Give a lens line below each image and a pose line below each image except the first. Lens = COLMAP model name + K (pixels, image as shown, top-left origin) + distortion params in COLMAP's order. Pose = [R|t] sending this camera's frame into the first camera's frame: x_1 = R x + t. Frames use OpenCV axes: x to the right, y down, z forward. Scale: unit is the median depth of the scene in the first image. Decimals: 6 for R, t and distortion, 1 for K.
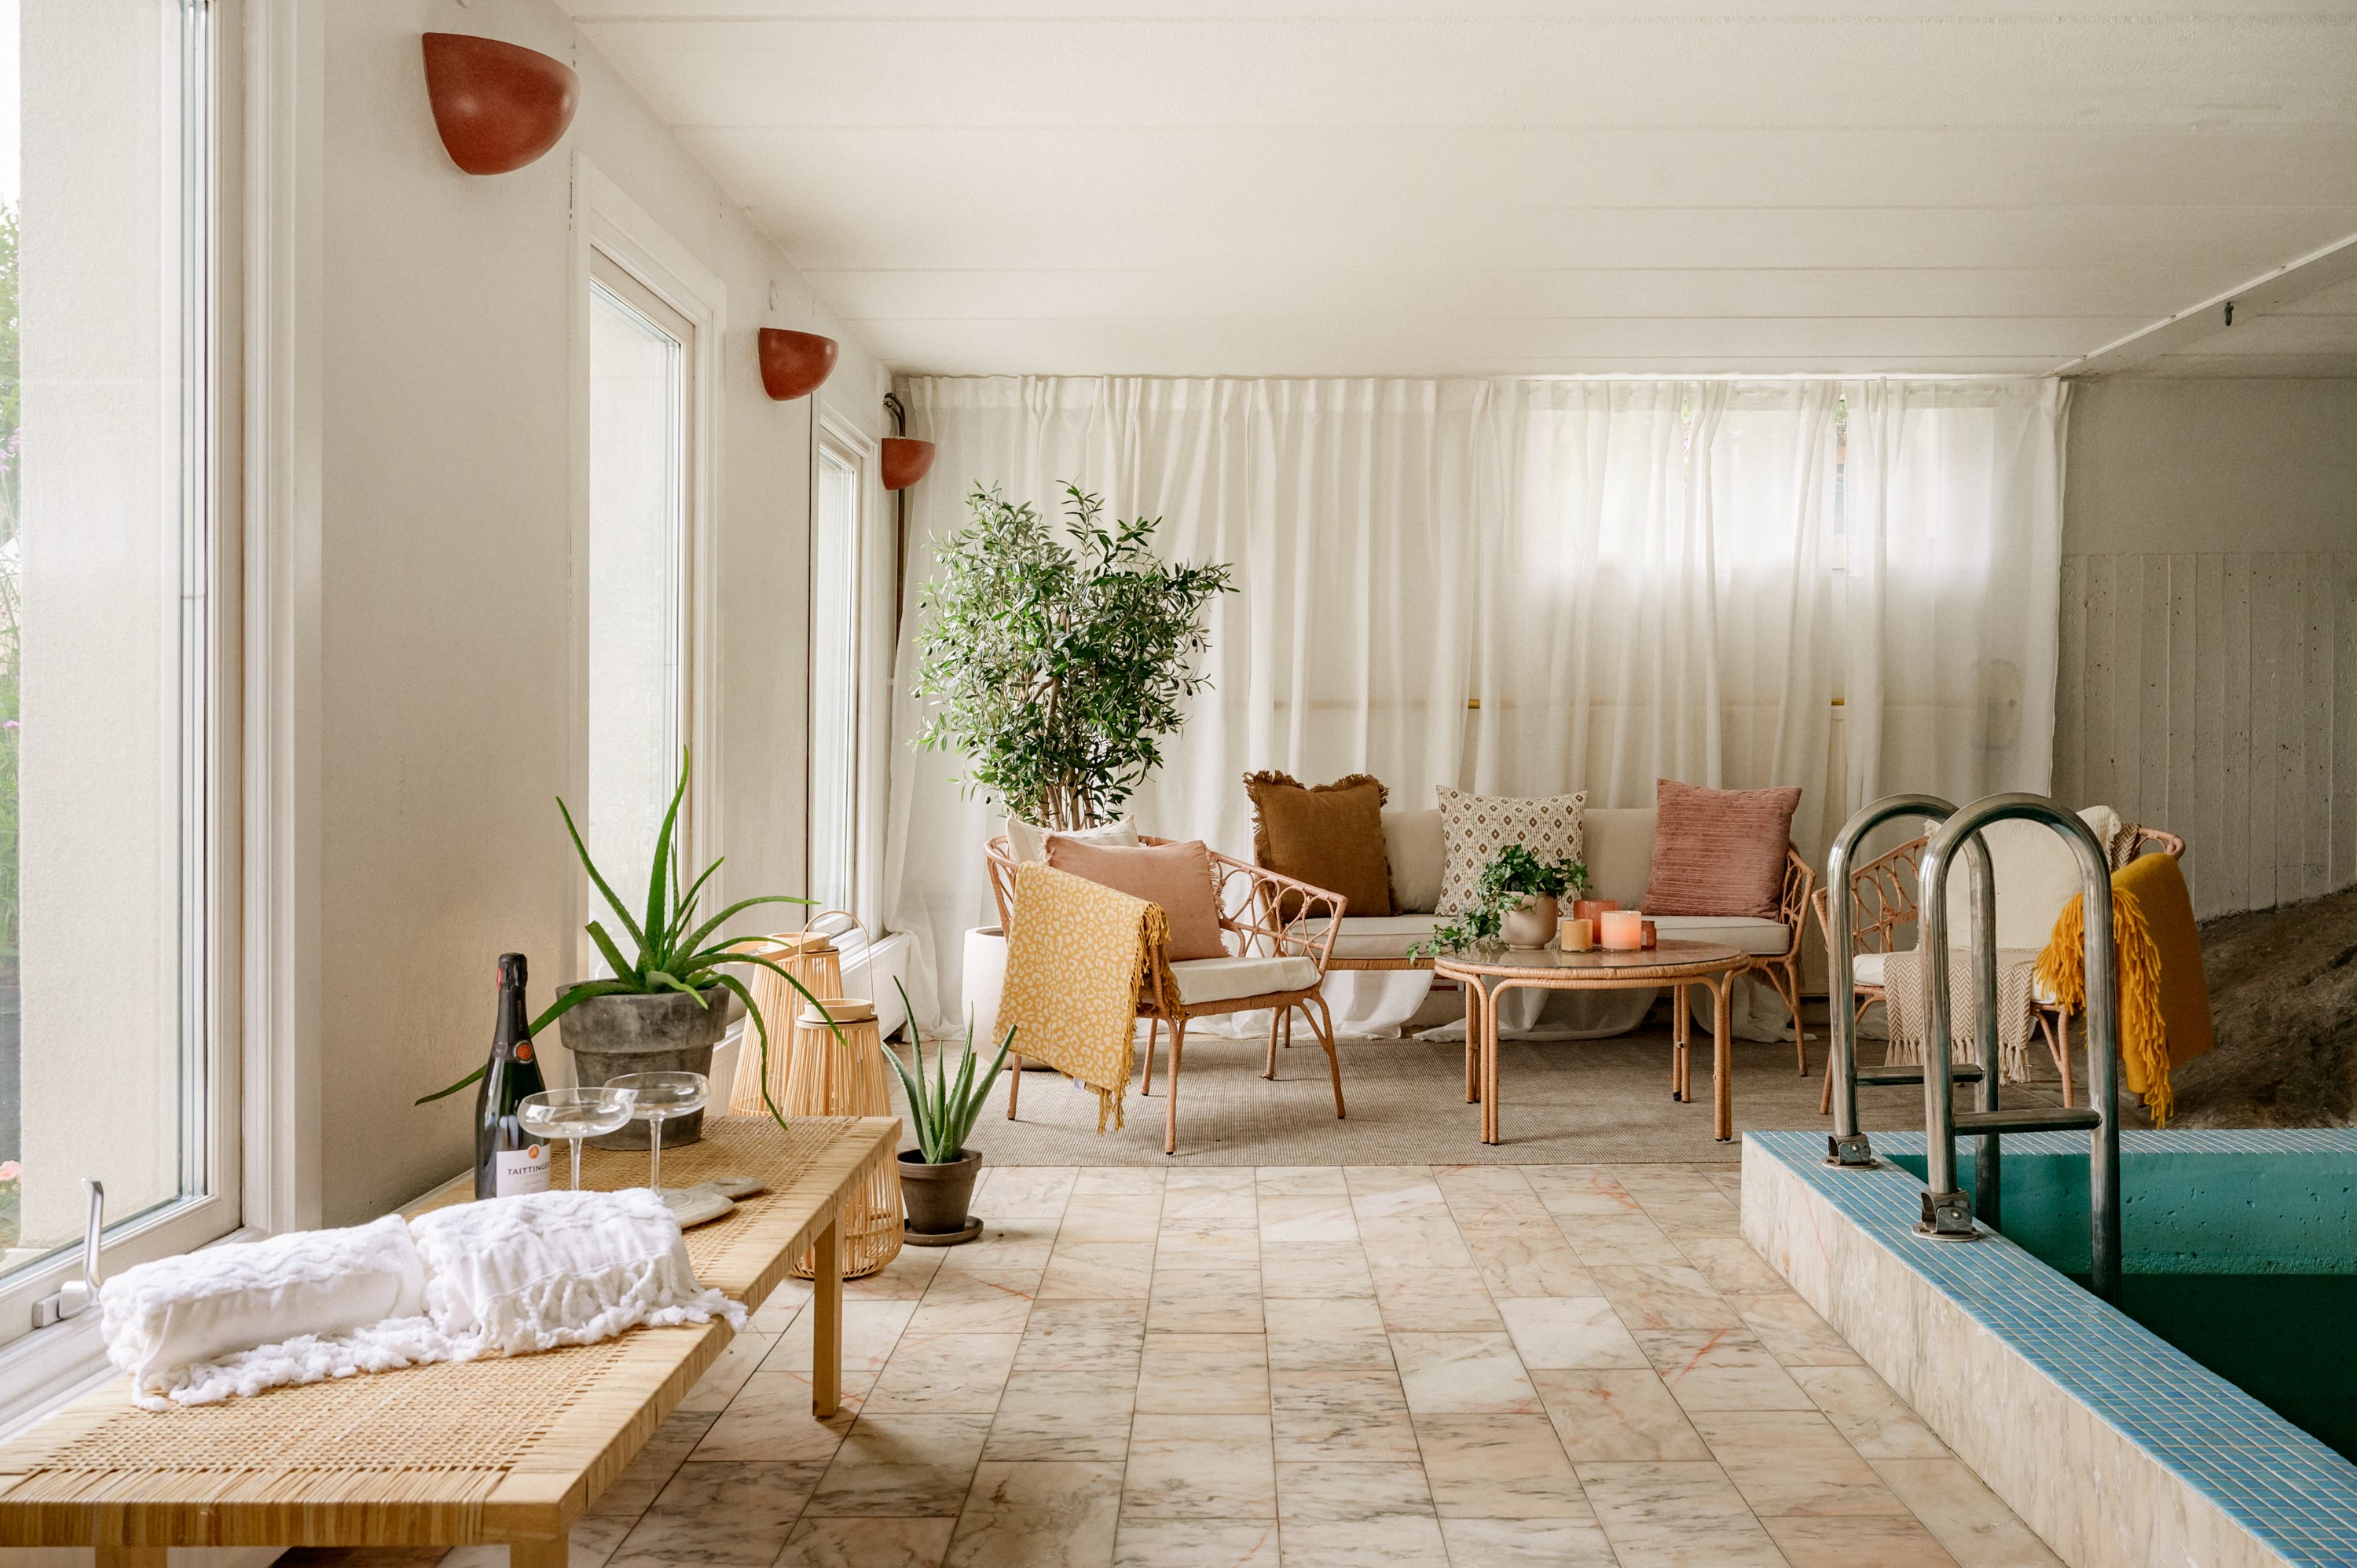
lens RADIAL K [[2040.2, 0, 1182.0], [0, 2040.2, 768.0], [0, 0, 1]] dist [-0.002304, 0.000873]
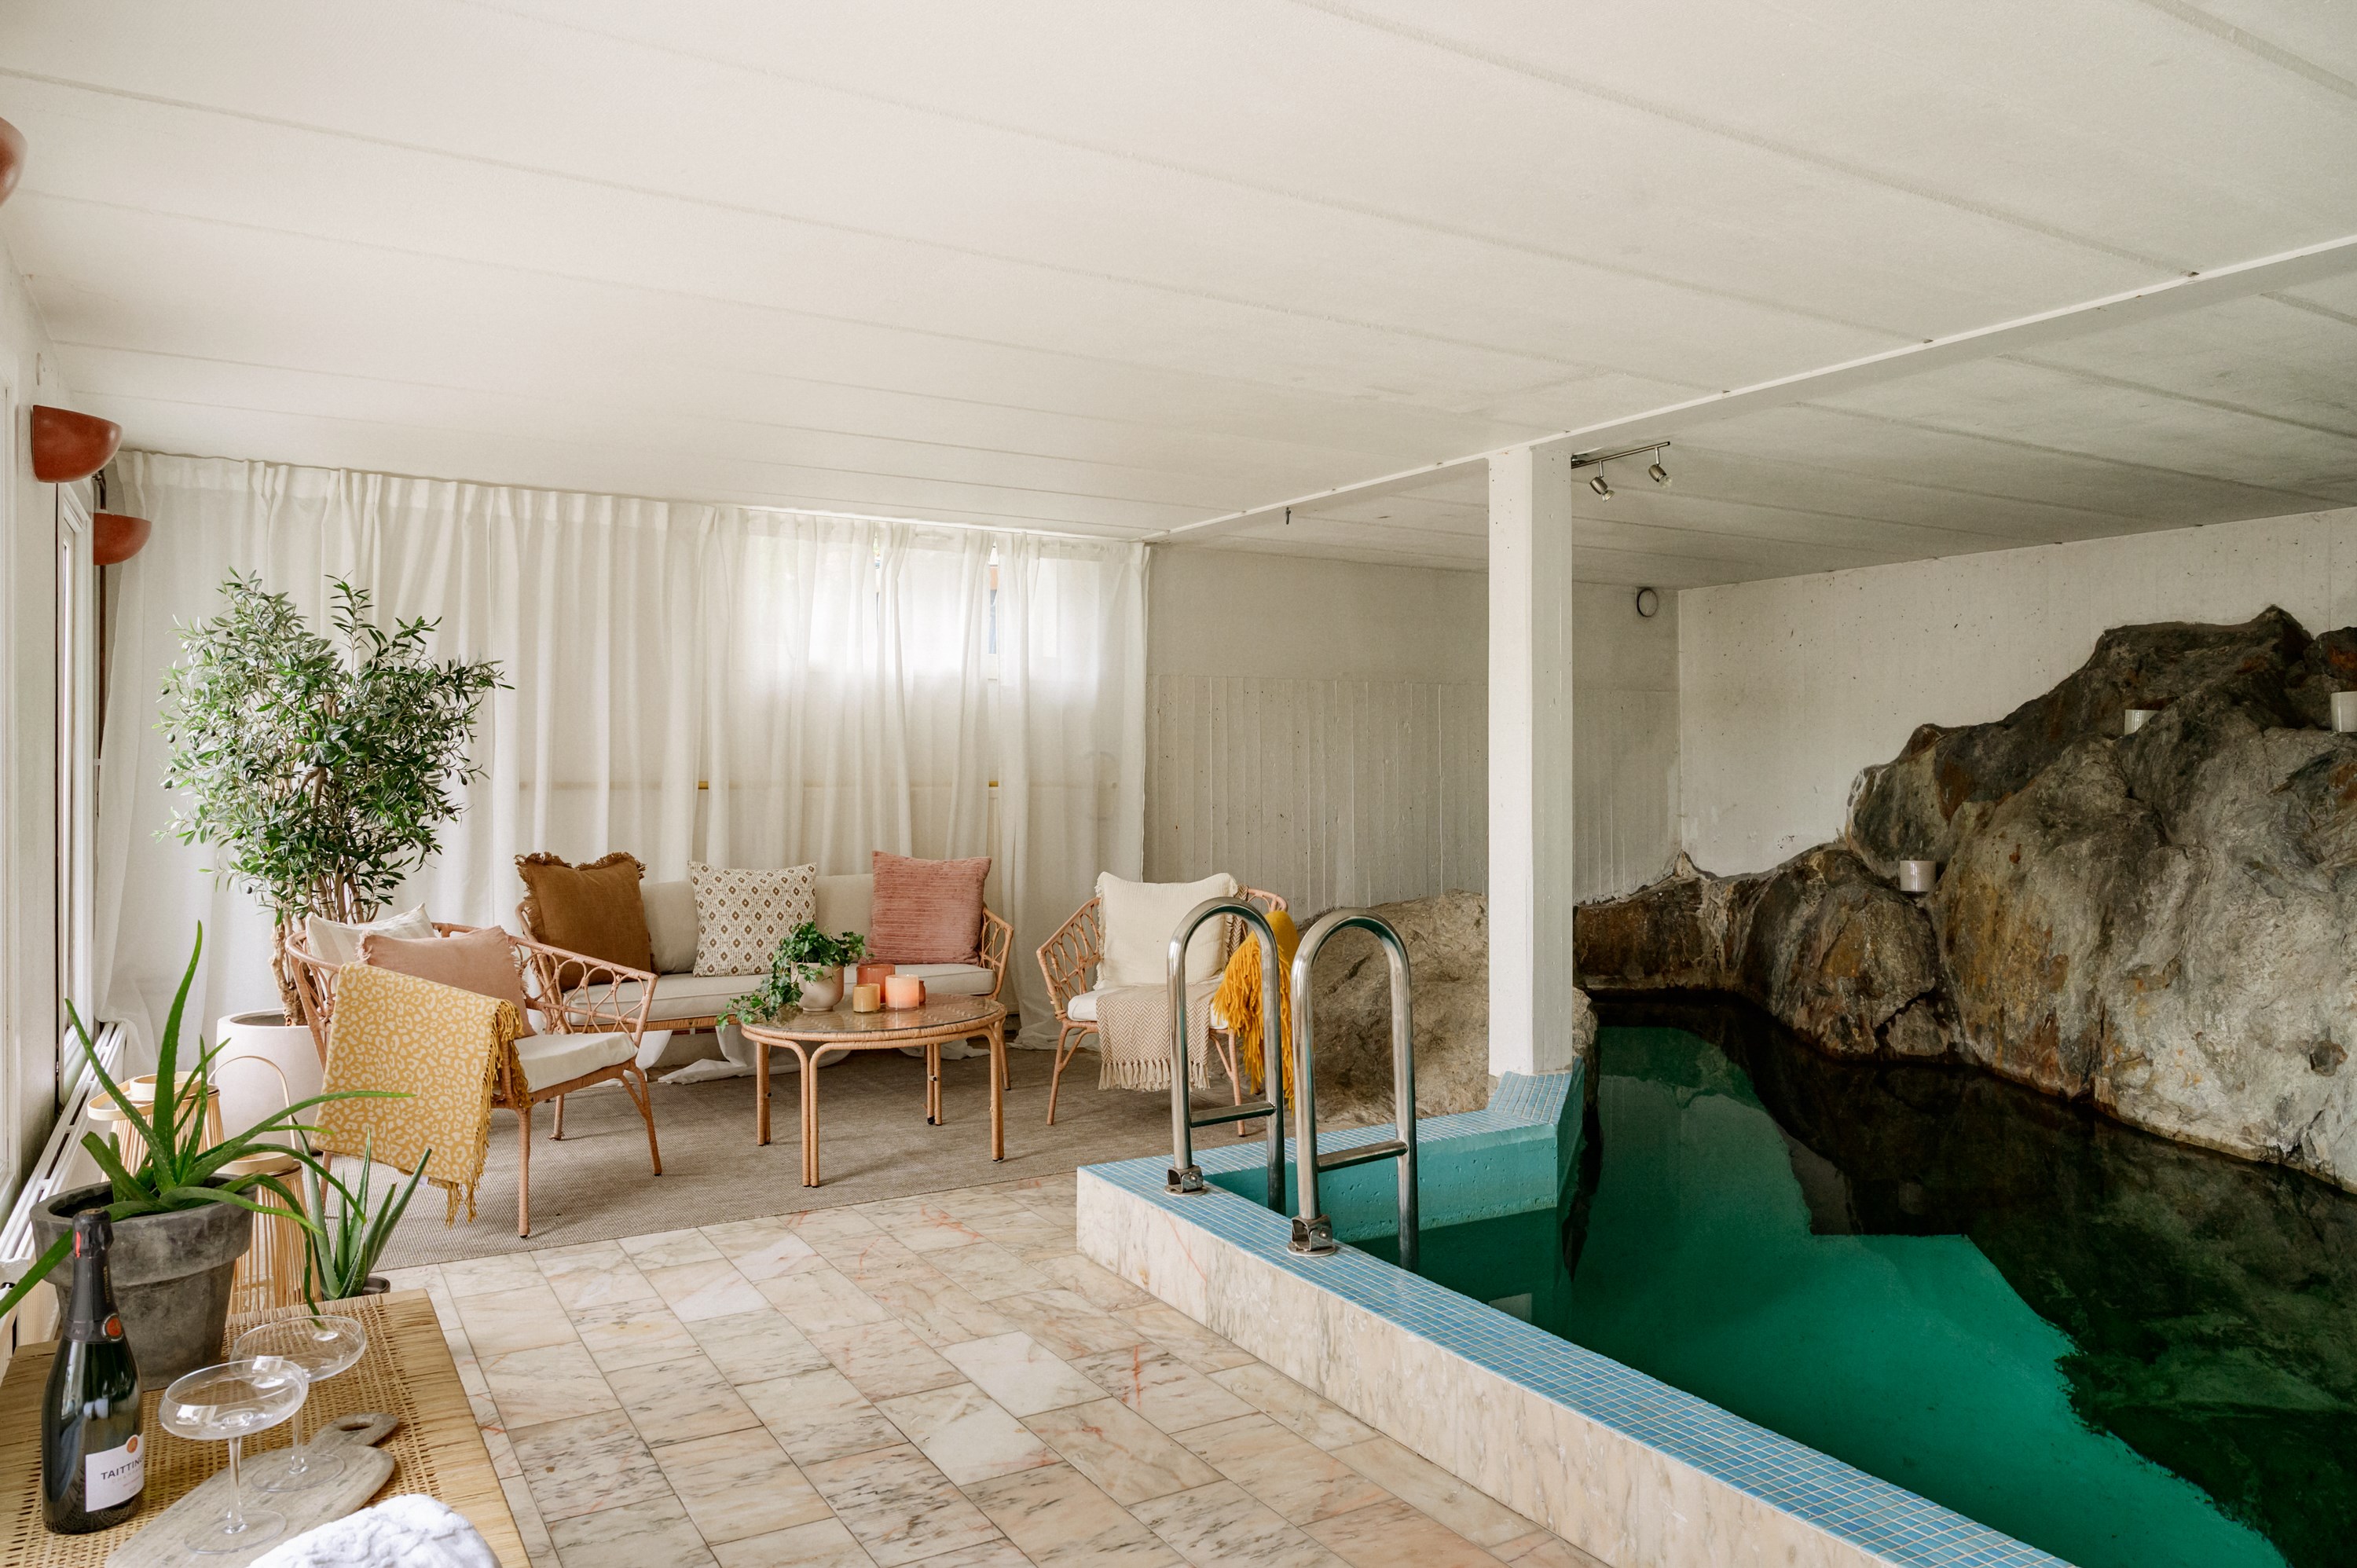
lens RADIAL K [[1626.7, 0, 1178.5], [0, 1626.7, 784.0], [0, 0, 1]] dist [0.001208, -0.000369]
pose [[0.853174, -0.000595, 0.521627, -0.131139], [0.001585, 0.999998, -0.001452, -0.036810], [-0.521624, 0.002066, 0.853173, 0.086520]]
